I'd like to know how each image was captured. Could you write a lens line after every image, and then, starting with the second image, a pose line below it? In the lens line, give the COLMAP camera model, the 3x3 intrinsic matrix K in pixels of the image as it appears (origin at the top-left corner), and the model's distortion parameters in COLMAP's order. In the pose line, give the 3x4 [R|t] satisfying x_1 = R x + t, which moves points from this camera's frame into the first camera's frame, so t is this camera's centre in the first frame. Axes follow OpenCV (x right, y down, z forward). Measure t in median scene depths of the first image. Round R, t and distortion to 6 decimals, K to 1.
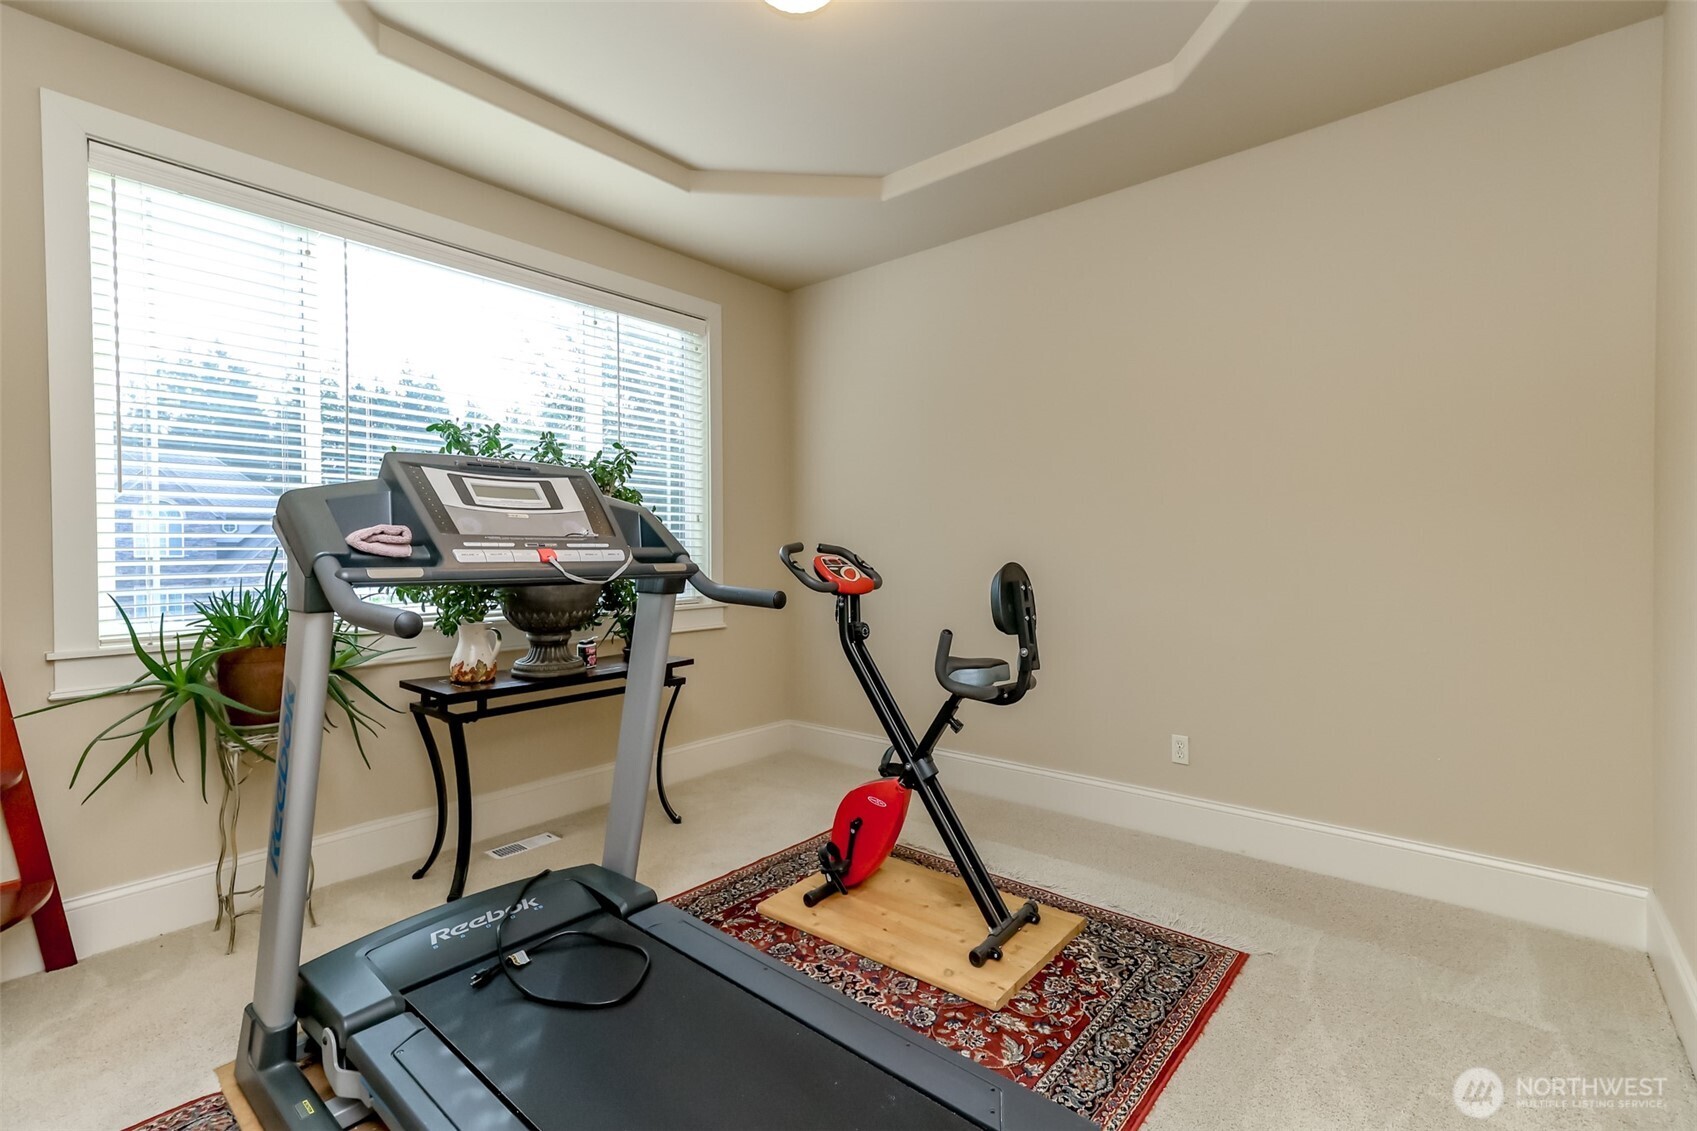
lens RADIAL K [[772.9, 0, 848.1], [0, 772.9, 559.0], [0, 0, 1]] dist [0.001871, 0.000303]
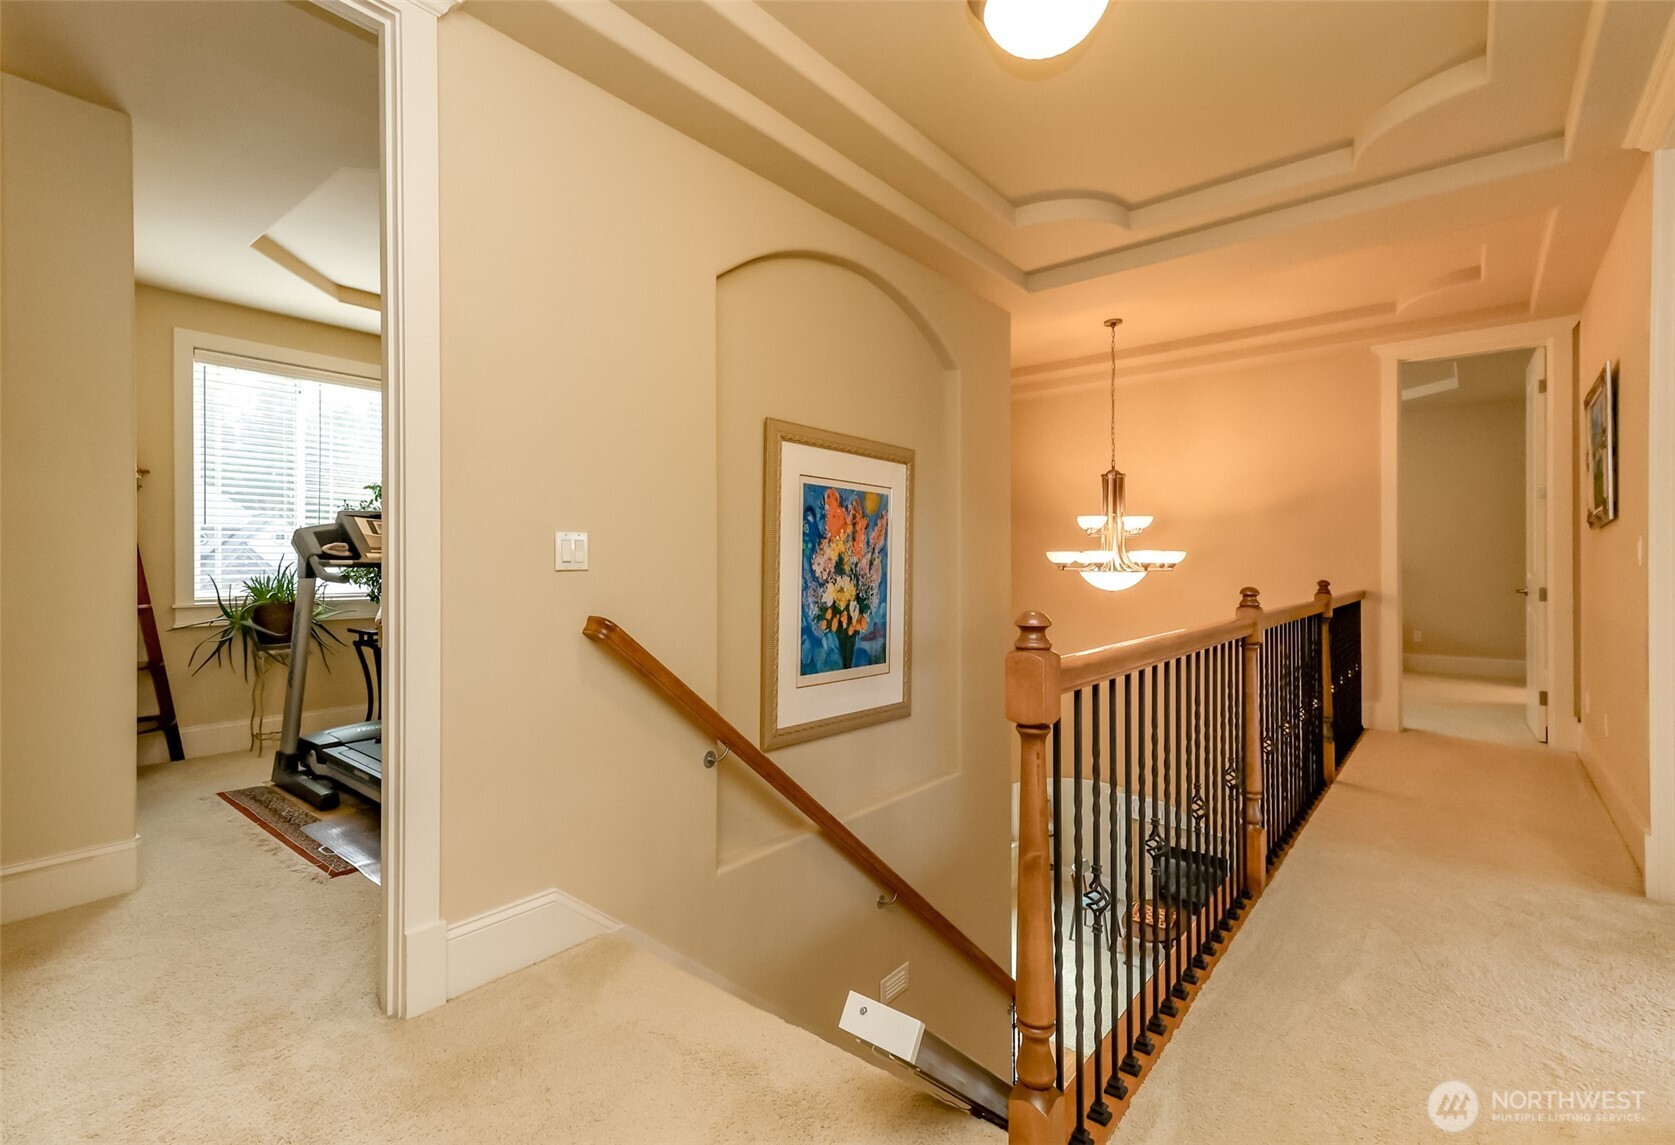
lens RADIAL K [[778.7, 0, 806.7], [0, 778.7, 571.9], [0, 0, 1]] dist [-0.000804, -0.000164]
pose [[0.999952, 0.006576, -0.007225, 0.622329], [-0.006621, 0.999959, -0.006226, 0.037297], [0.007183, 0.006273, 0.999955, -0.999390]]
